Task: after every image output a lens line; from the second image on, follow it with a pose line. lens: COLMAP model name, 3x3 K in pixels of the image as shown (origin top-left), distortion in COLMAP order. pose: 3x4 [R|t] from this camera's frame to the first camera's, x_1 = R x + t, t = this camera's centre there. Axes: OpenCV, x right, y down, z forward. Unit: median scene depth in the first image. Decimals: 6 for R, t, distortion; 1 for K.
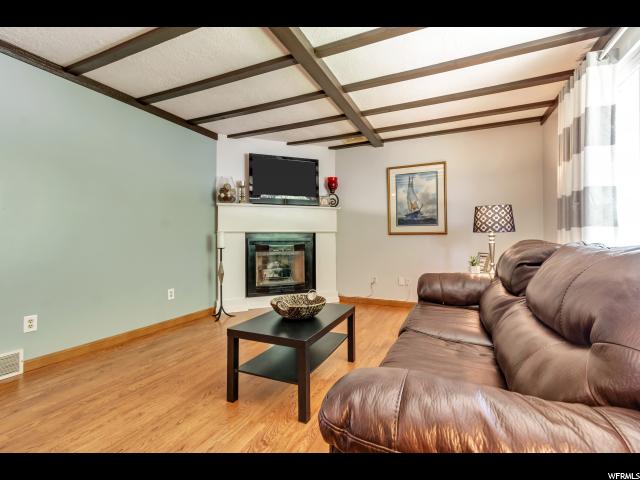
lens RADIAL K [[288.7, 0, 320.0], [0, 288.7, 240.0], [0, 0, 1]] dist [-0.001380, -0.001168]
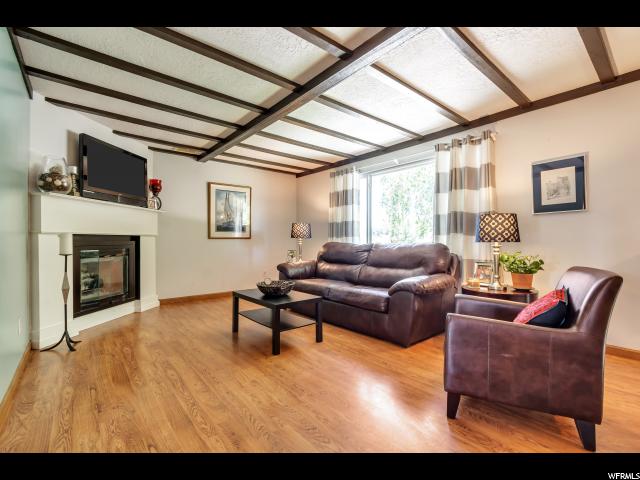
lens RADIAL K [[288.7, 0, 320.0], [0, 288.7, 240.0], [0, 0, 1]] dist [-0.001380, -0.001168]
pose [[0.443027, 0.006726, 0.896483, -0.647505], [0.006154, 0.999925, -0.010543, 0.002947], [-0.896487, 0.010188, 0.442953, 0.073065]]
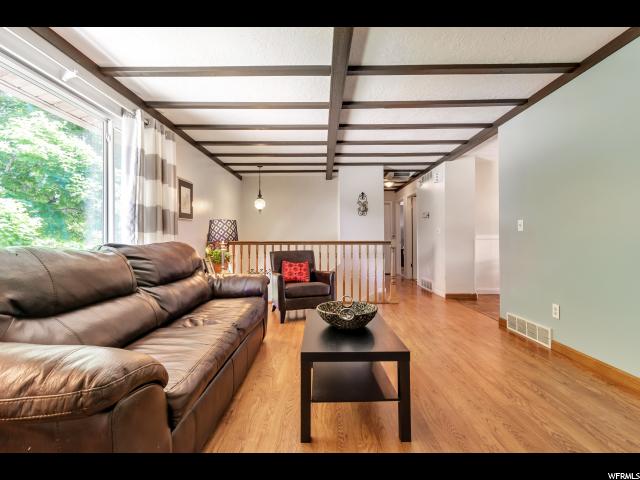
lens RADIAL K [[288.7, 0, 320.0], [0, 288.7, 240.0], [0, 0, 1]] dist [-0.001380, -0.001168]
pose [[-0.918274, 0.004620, -0.395918, 0.185680], [0.001512, 0.999966, 0.008162, -0.006450], [0.395942, 0.006896, -0.918249, 0.904858]]
